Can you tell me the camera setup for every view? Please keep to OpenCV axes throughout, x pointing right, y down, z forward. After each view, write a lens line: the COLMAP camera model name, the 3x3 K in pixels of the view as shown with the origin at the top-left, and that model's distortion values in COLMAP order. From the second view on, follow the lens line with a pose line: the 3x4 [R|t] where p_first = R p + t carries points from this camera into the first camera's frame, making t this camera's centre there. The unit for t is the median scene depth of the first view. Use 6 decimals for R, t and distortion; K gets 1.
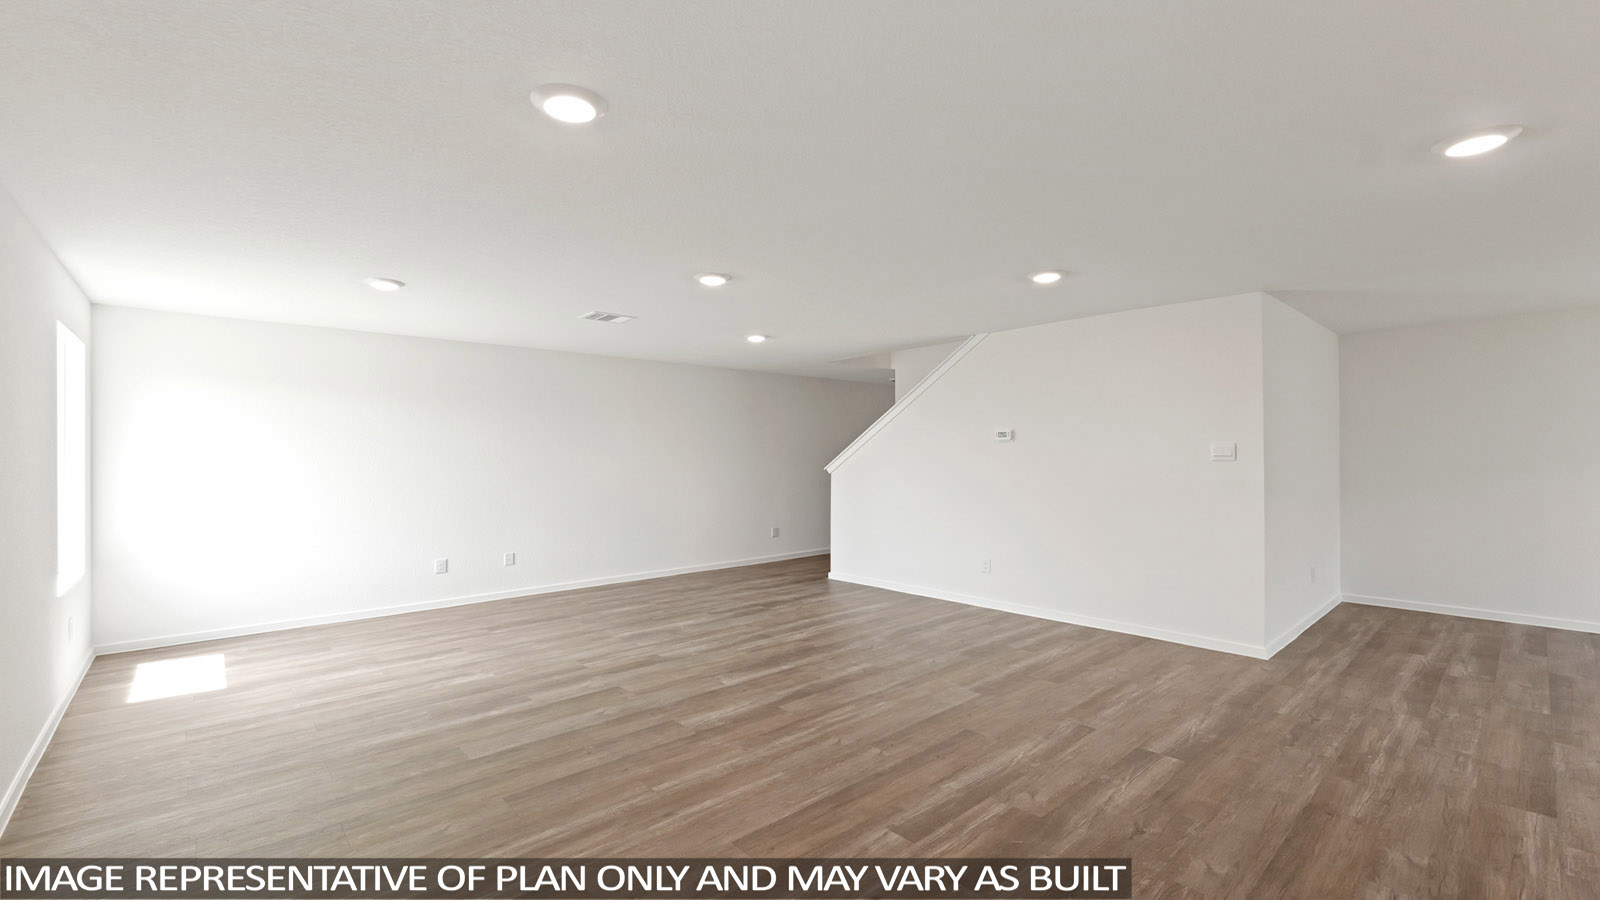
lens RADIAL K [[665.7, 0, 794.7], [0, 665.7, 455.1], [0, 0, 1]] dist [-0.013997, 0.000202]
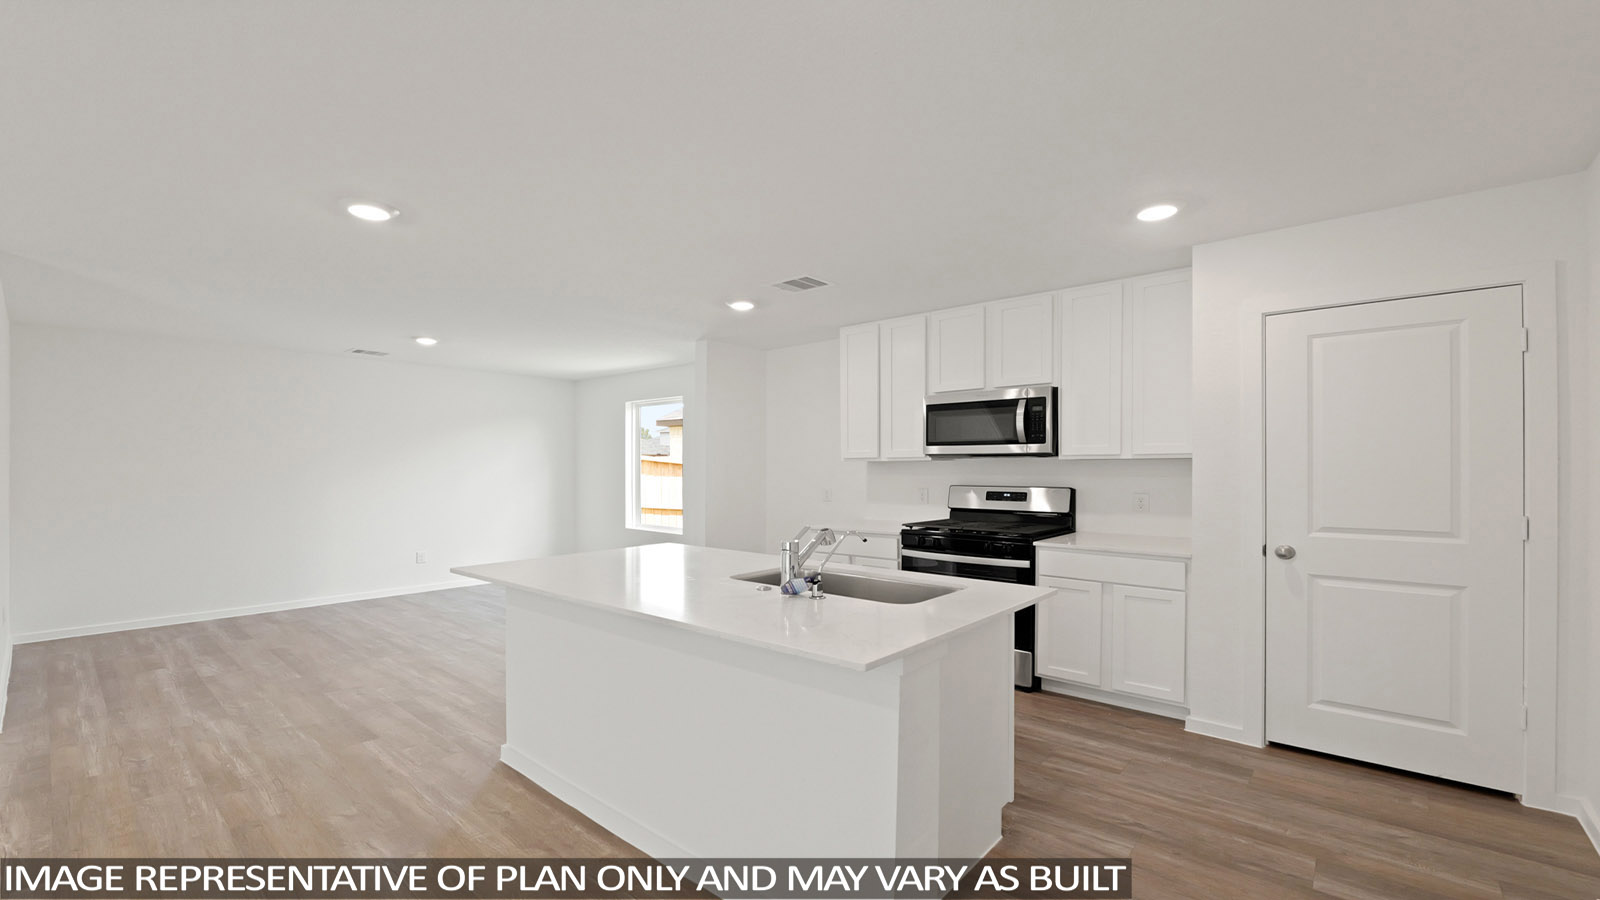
lens RADIAL K [[665.7, 0, 798.1], [0, 665.7, 470.6], [0, 0, 1]] dist [-0.013997, 0.000202]
pose [[-0.125729, -0.001528, 0.992063, -0.169734], [0.004240, 0.999989, 0.002077, 0.009406], [-0.992056, 0.004468, -0.125721, 0.201352]]
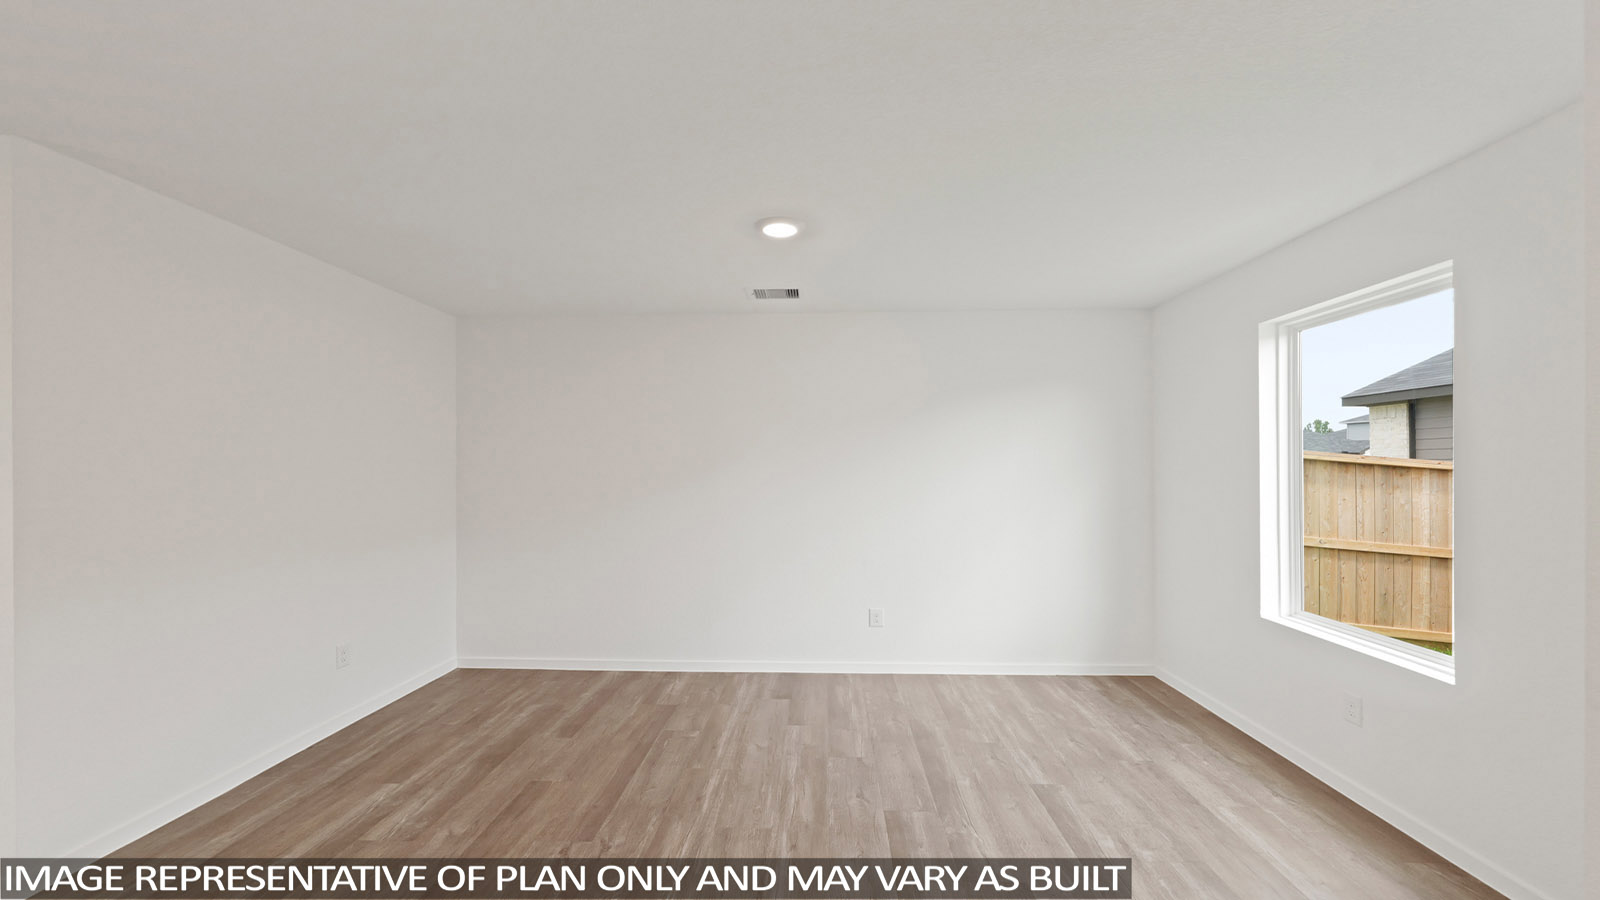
lens RADIAL K [[665.7, 0, 796.2], [0, 665.7, 462.0], [0, 0, 1]] dist [-0.013997, 0.000202]
pose [[0.698634, 0.014842, 0.715325, 0.846878], [-0.001073, 0.999805, -0.019697, 0.002745], [-0.715478, 0.012993, 0.698514, 0.295623]]
